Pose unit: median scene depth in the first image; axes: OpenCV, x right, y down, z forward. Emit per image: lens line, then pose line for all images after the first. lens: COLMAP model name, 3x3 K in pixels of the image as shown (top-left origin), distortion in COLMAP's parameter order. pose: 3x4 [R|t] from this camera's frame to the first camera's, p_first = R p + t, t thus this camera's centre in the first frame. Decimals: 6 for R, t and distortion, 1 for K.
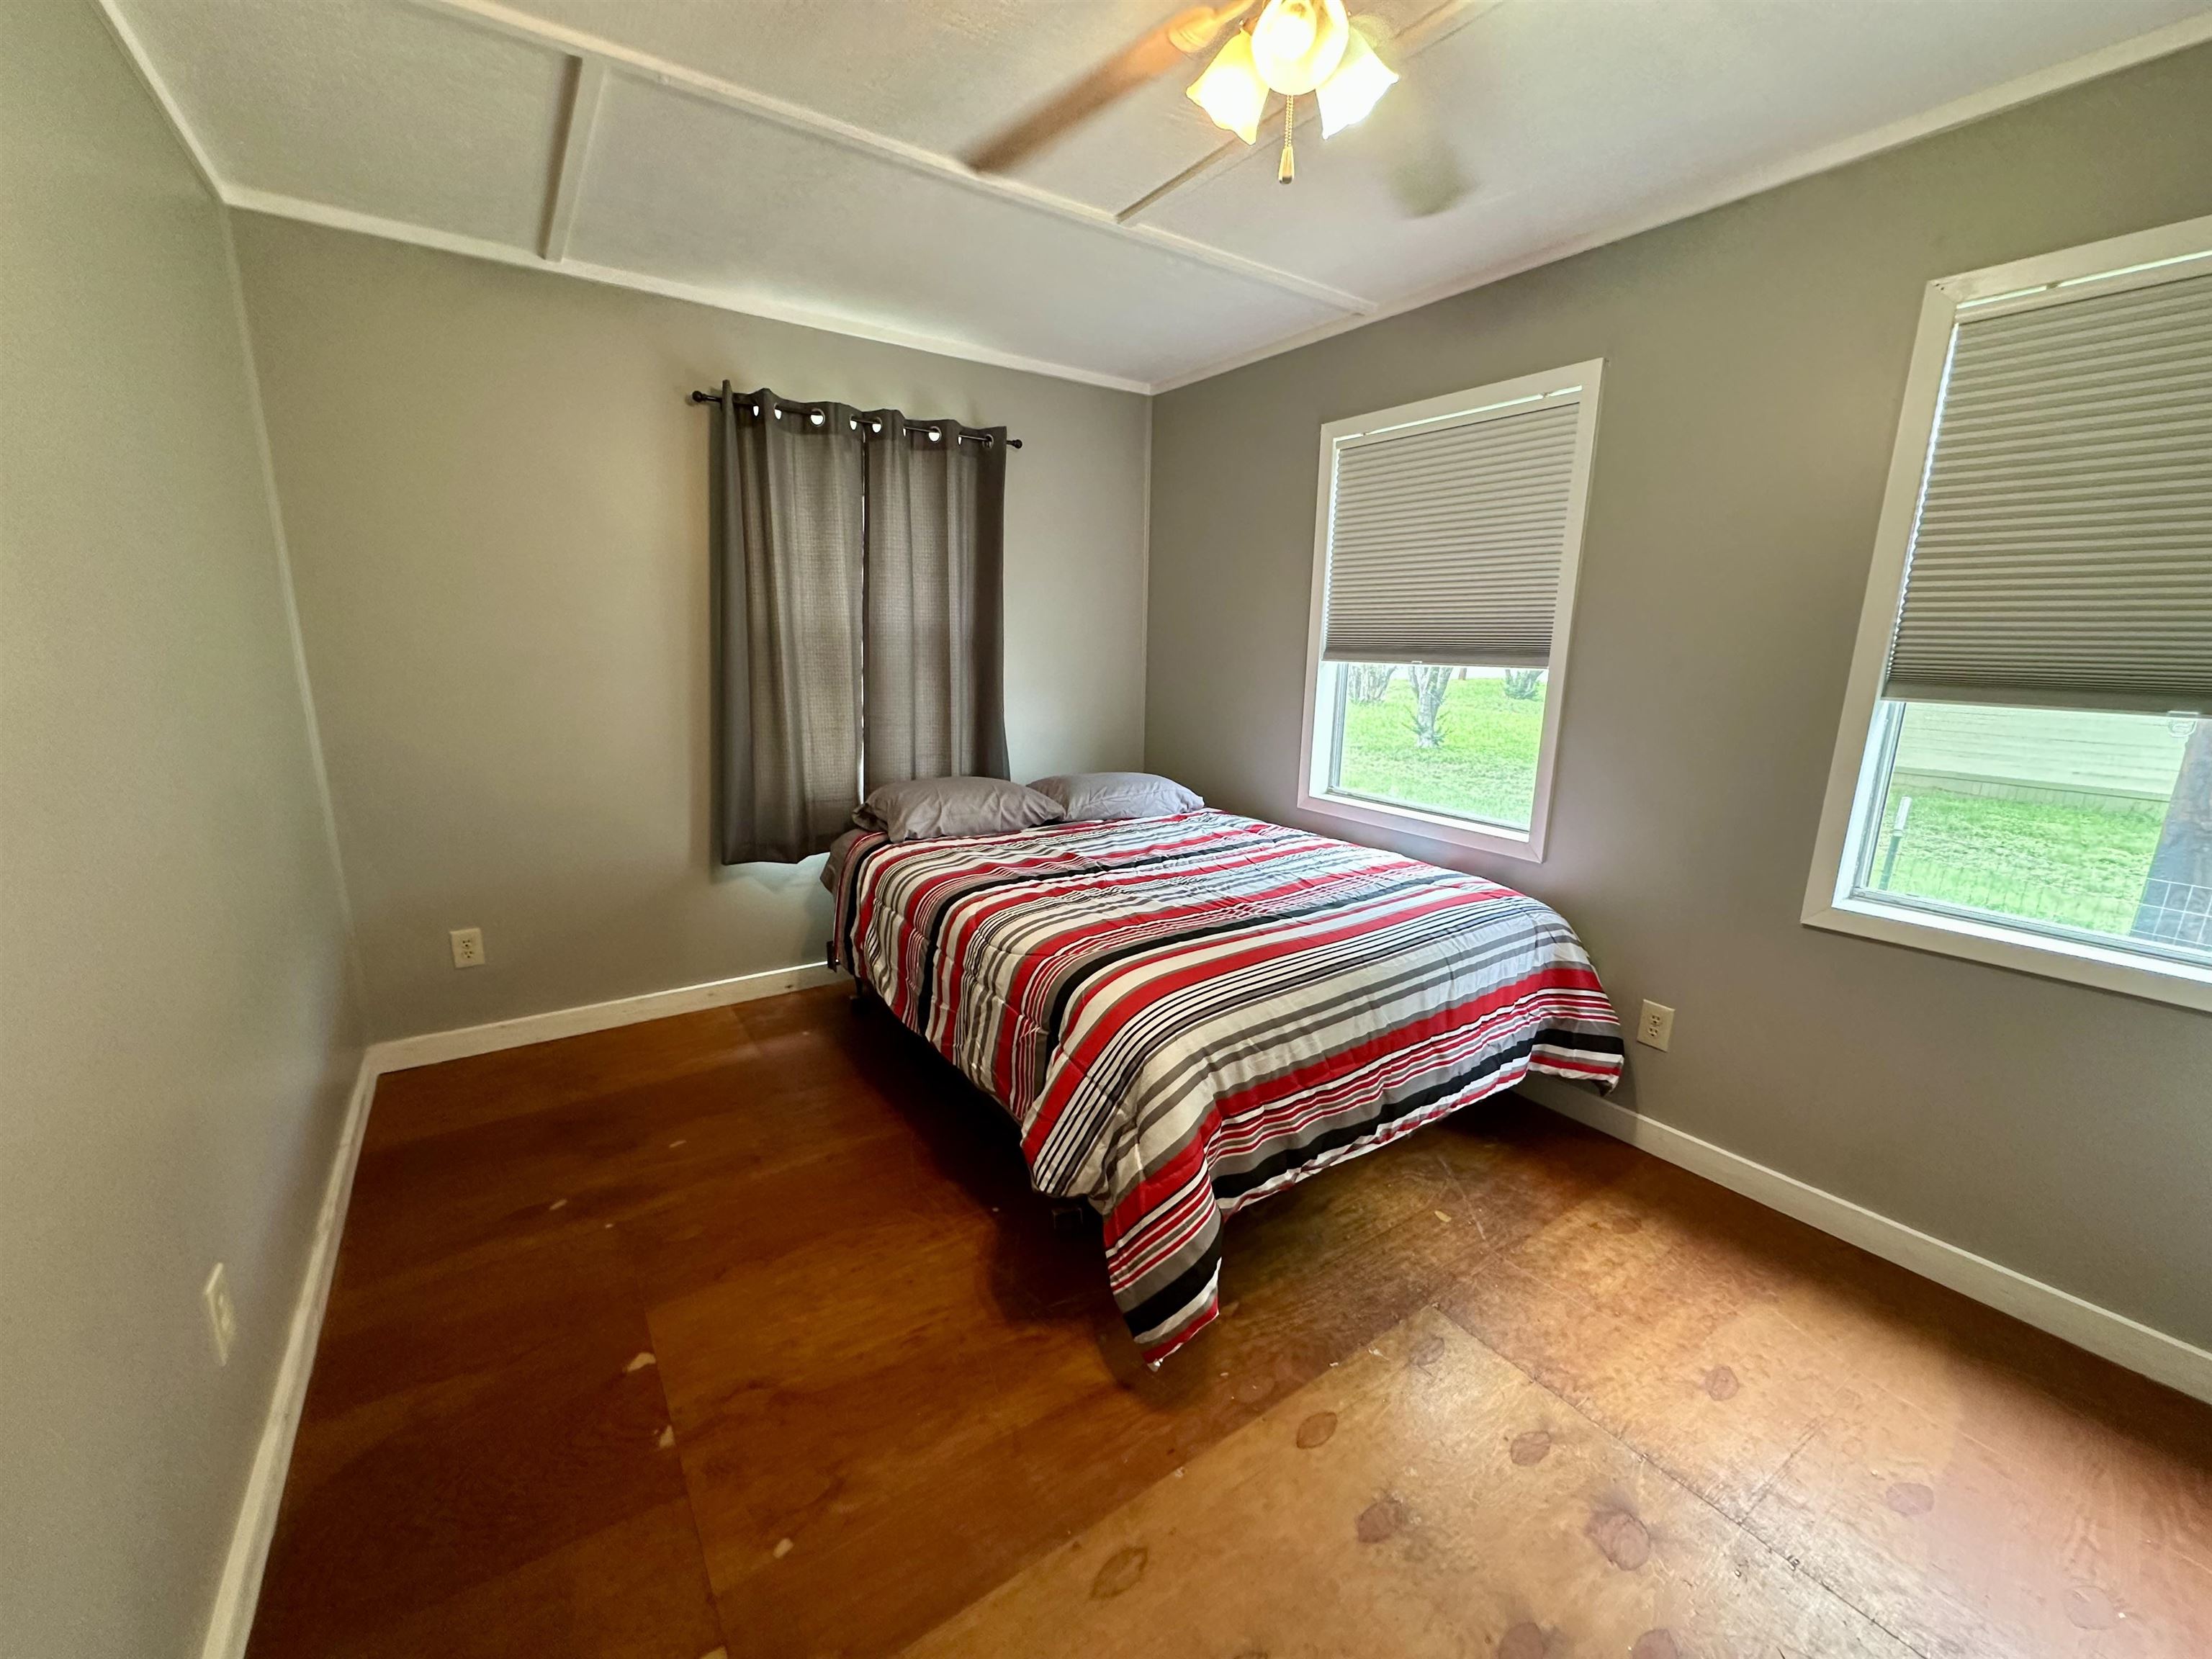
lens RADIAL K [[880.6, 0, 1109.3], [0, 880.6, 833.1], [0, 0, 1]] dist [-0.004060, 0.000667]
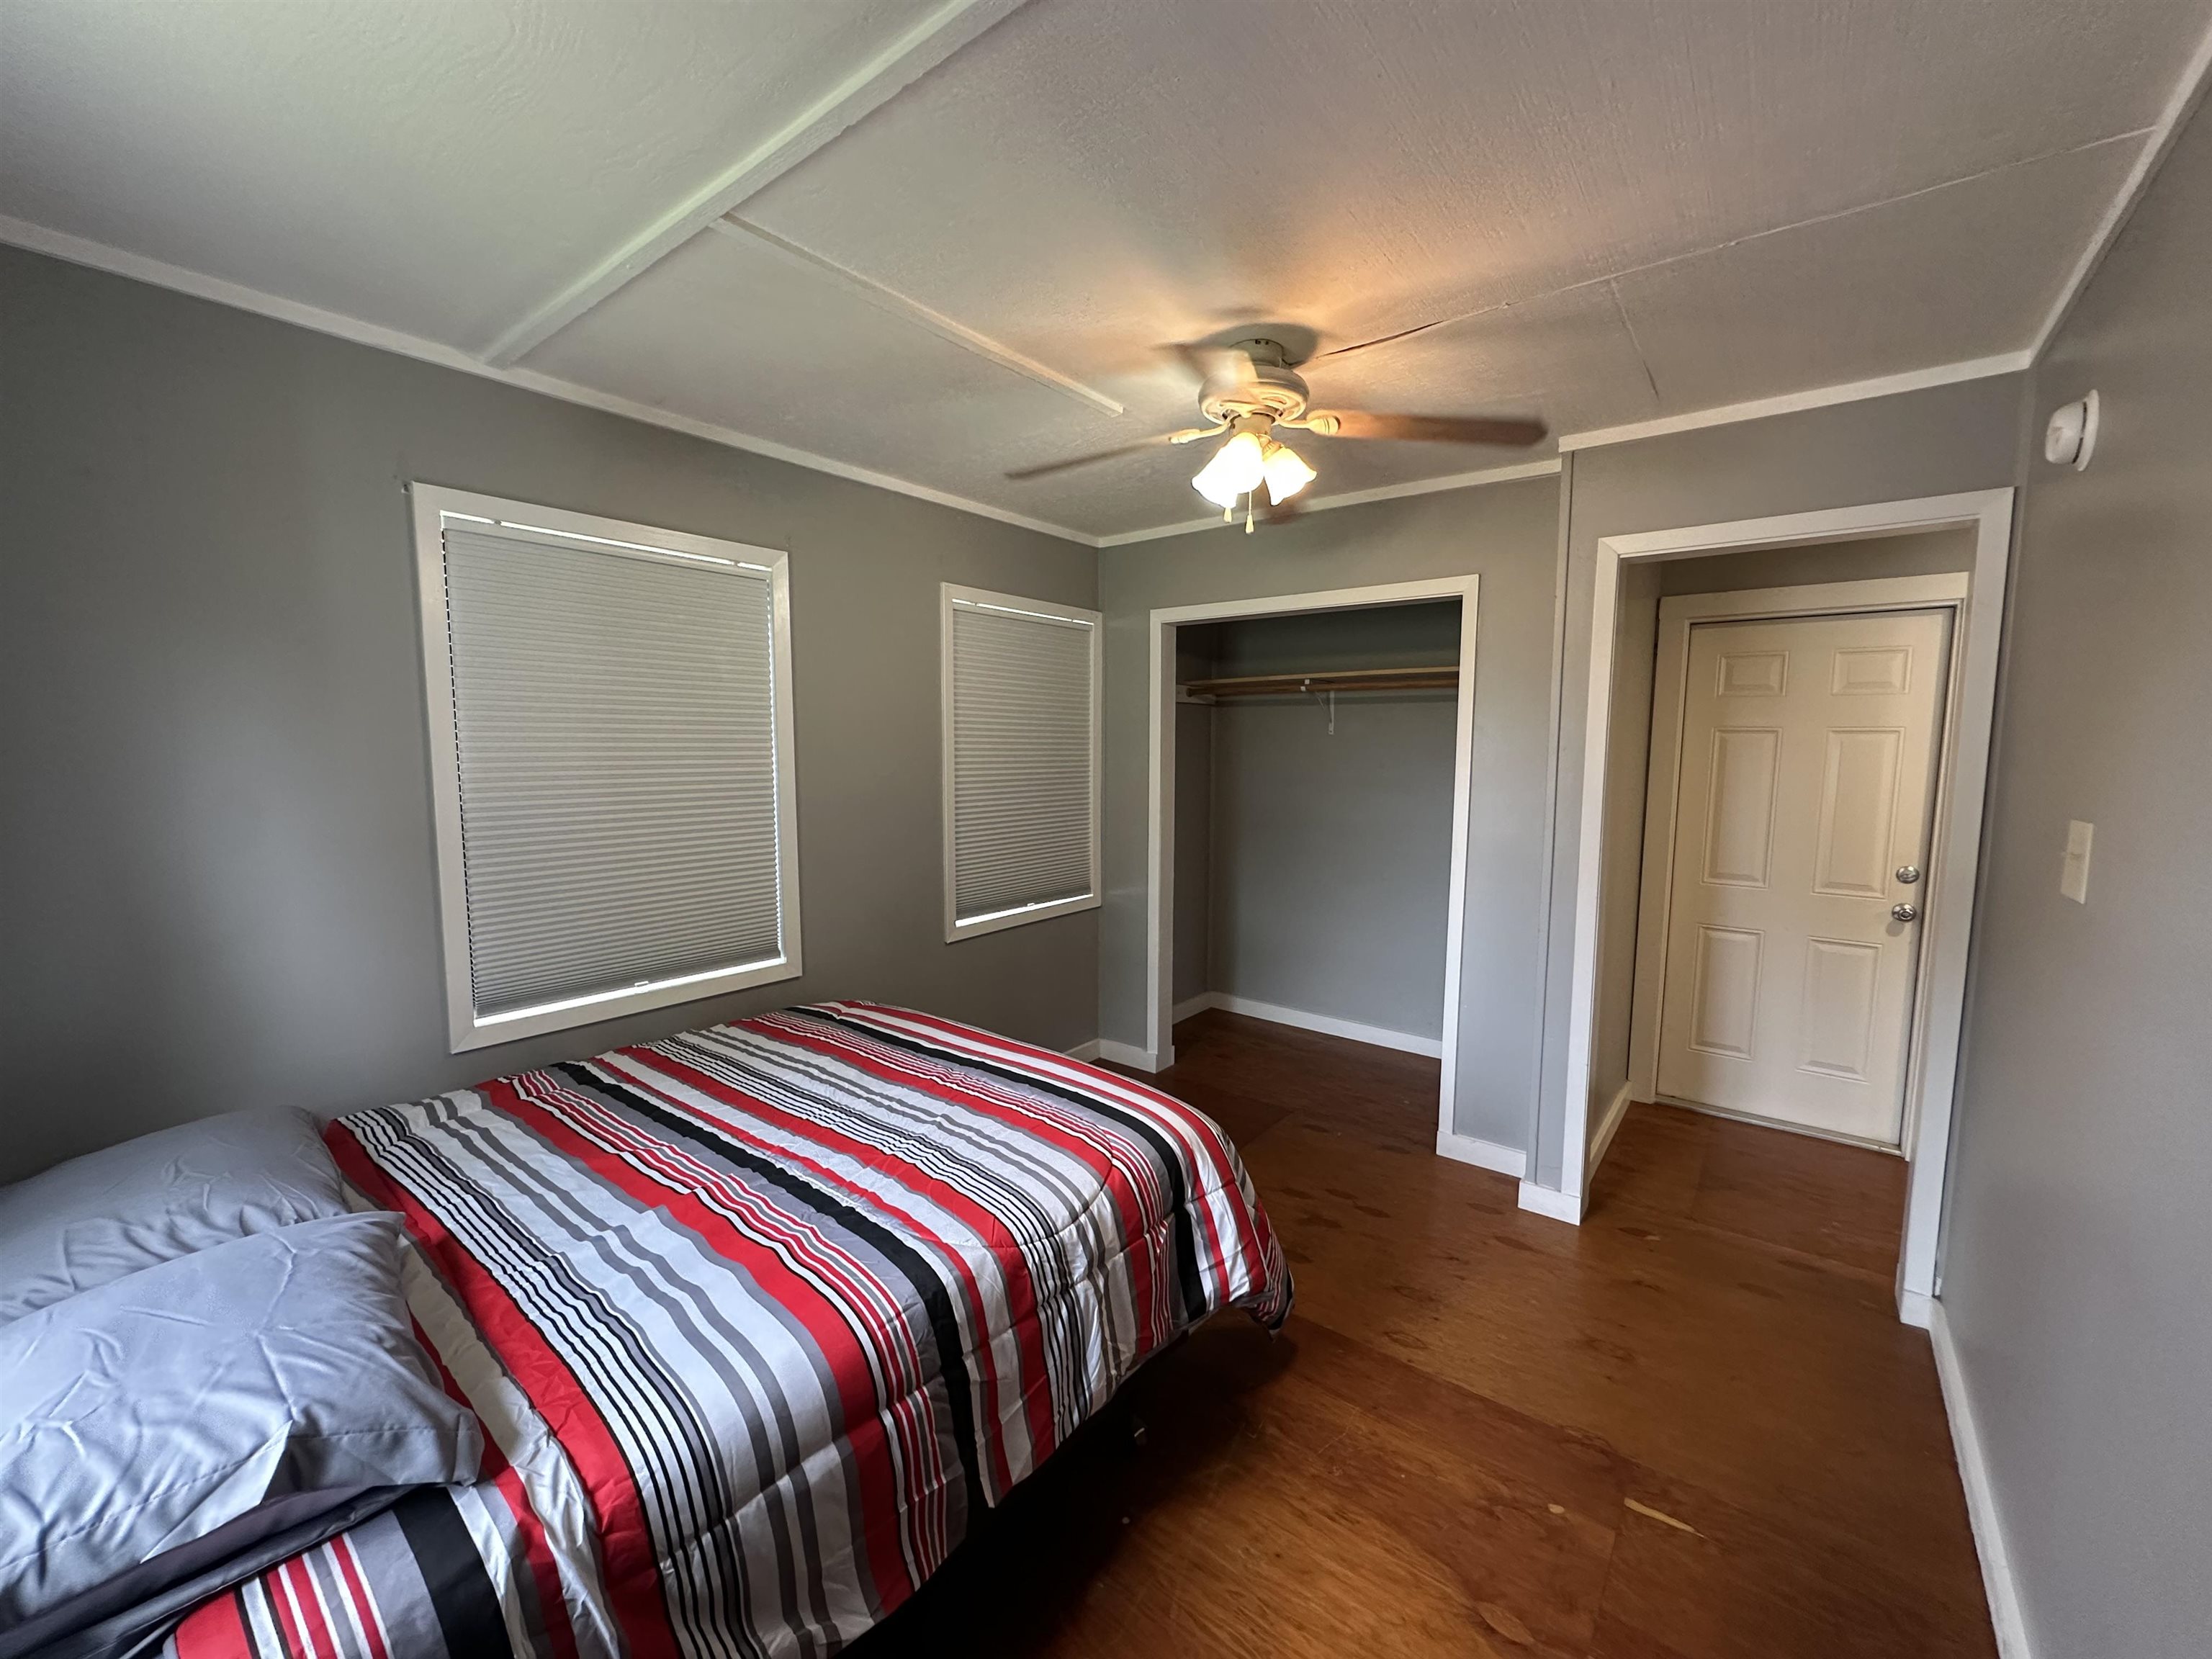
lens RADIAL K [[880.6, 0, 1101.1], [0, 880.6, 830.7], [0, 0, 1]] dist [-0.004060, 0.000667]
pose [[-0.286155, -0.114029, 0.951374, -0.899705], [0.202322, 0.963317, 0.176315, -0.357399], [-0.936580, 0.242937, -0.252587, 1.187782]]
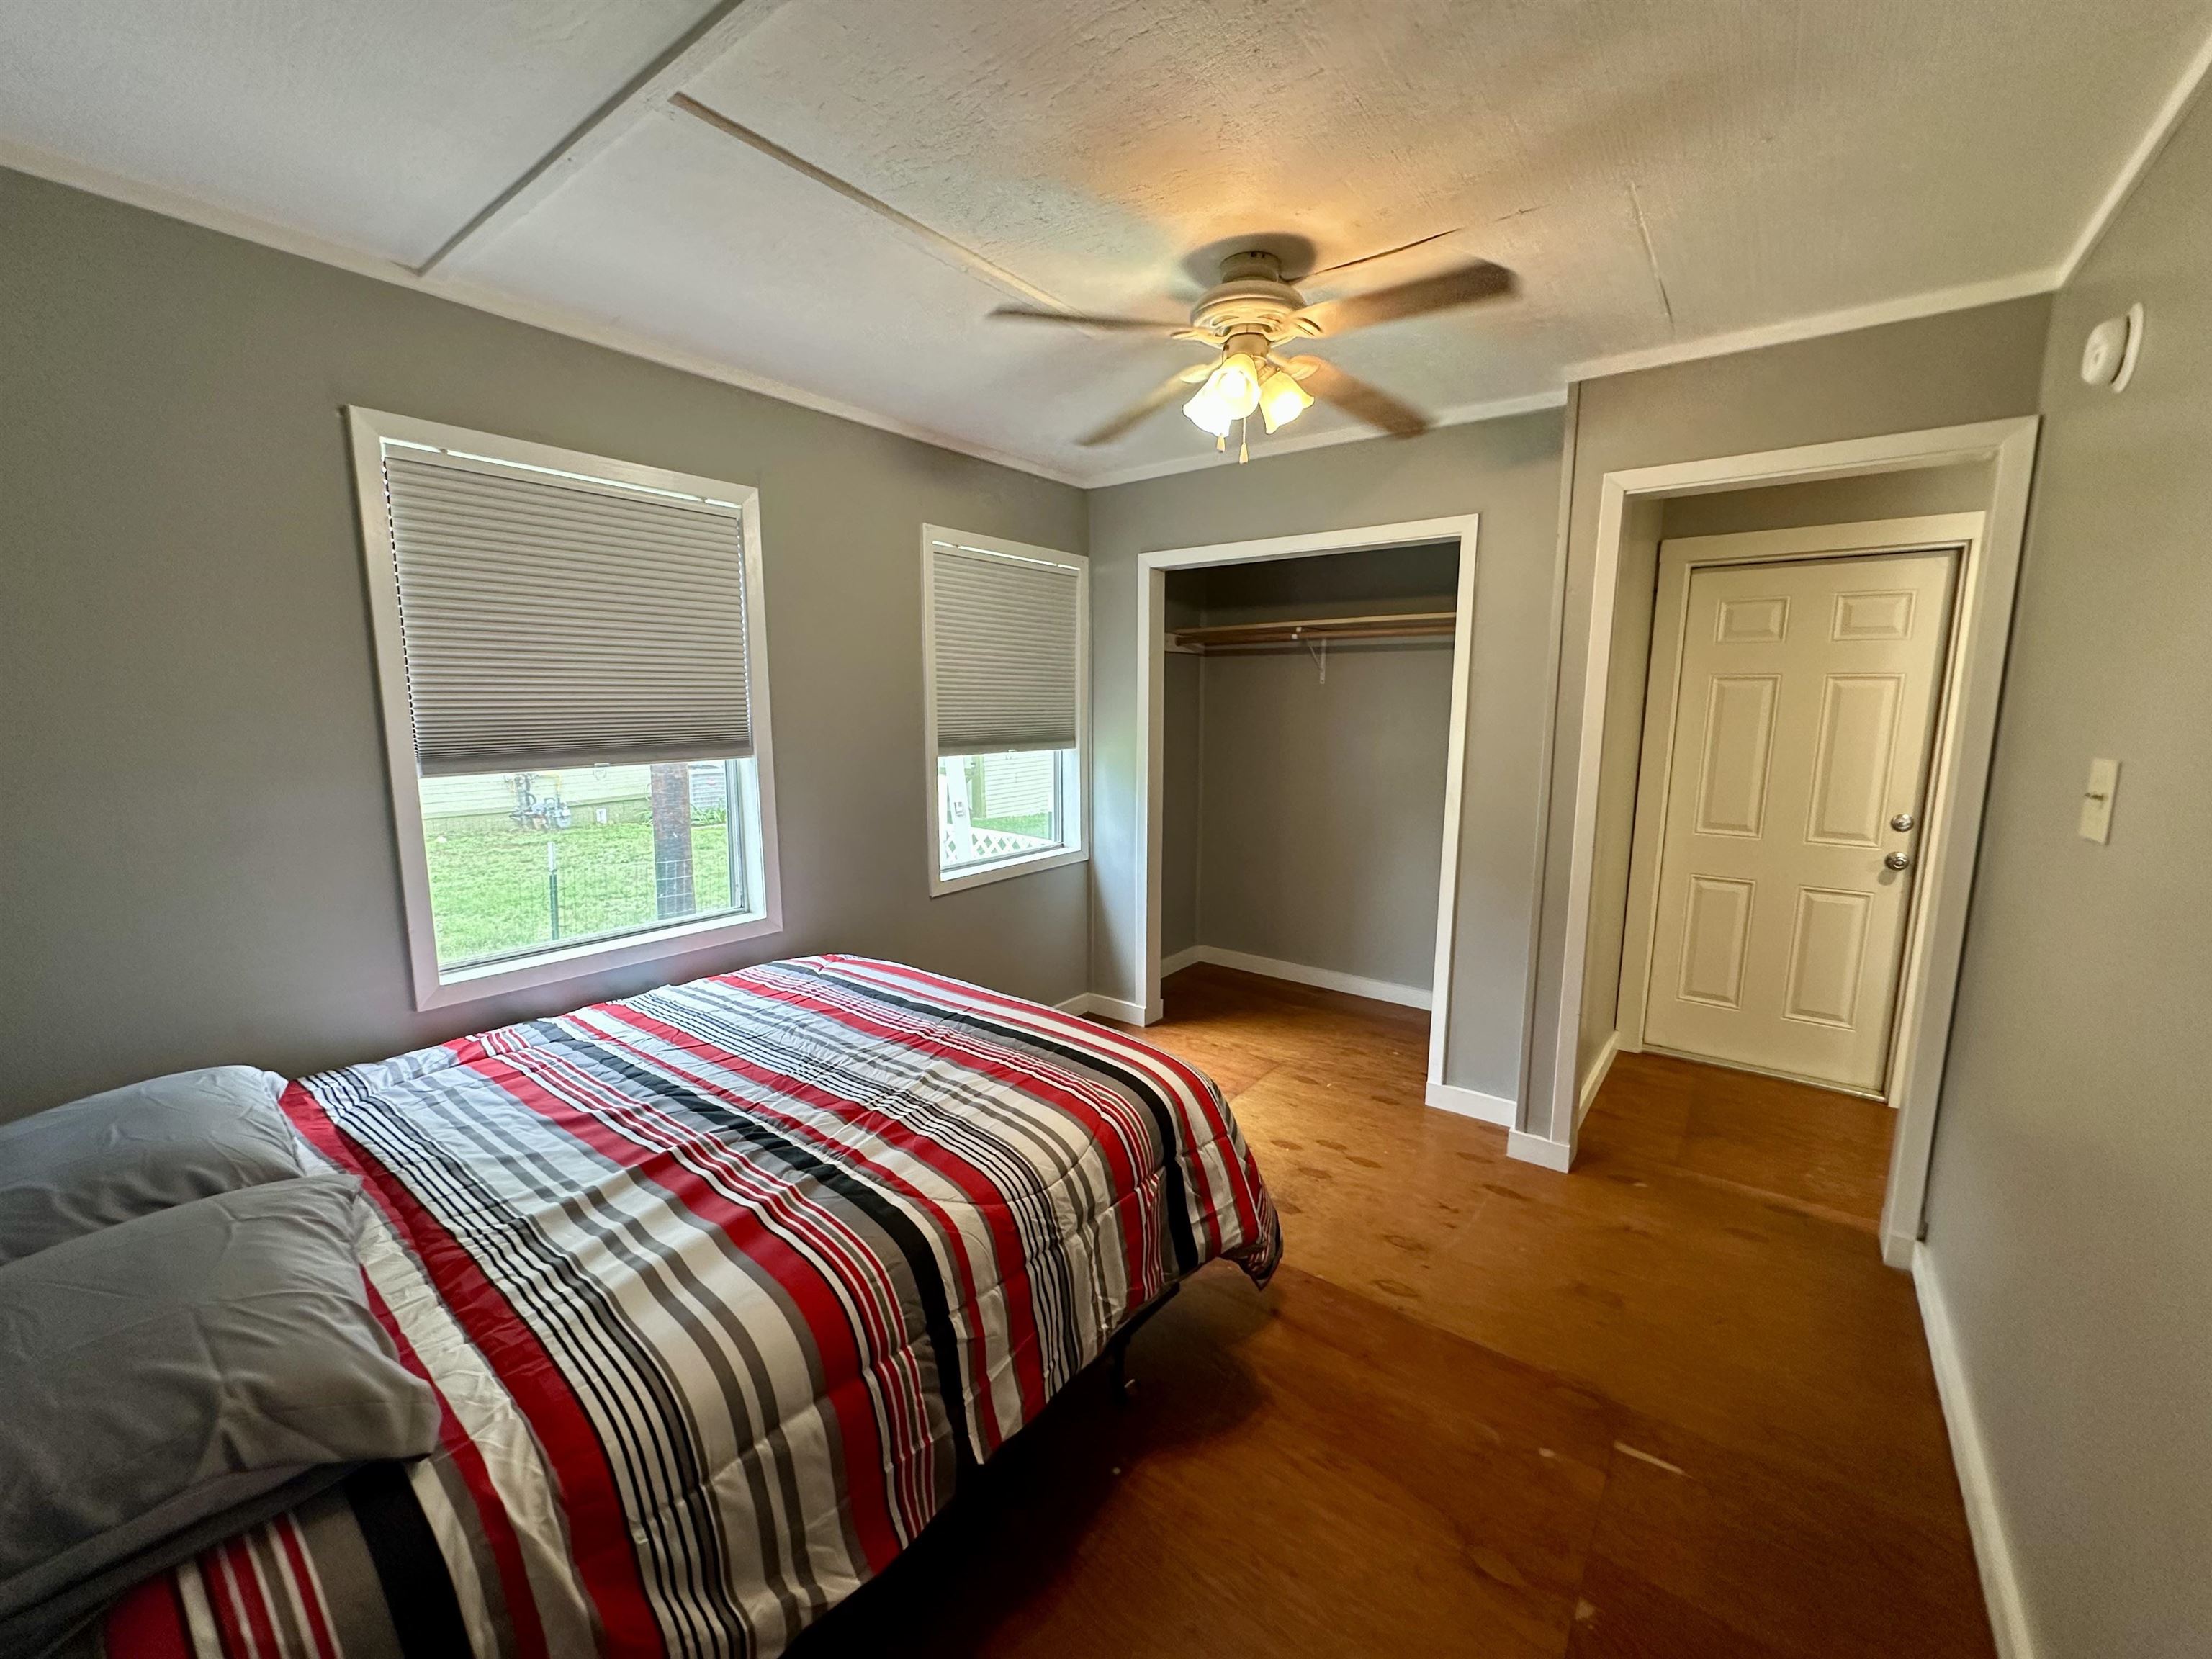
lens RADIAL K [[880.6, 0, 1102.8], [0, 880.6, 829.5], [0, 0, 1]] dist [-0.004060, 0.000667]
pose [[-0.301623, -0.157542, 0.940321, -0.865329], [0.203081, 0.953005, 0.224809, -0.339061], [-0.931548, 0.258769, -0.255454, 1.181446]]
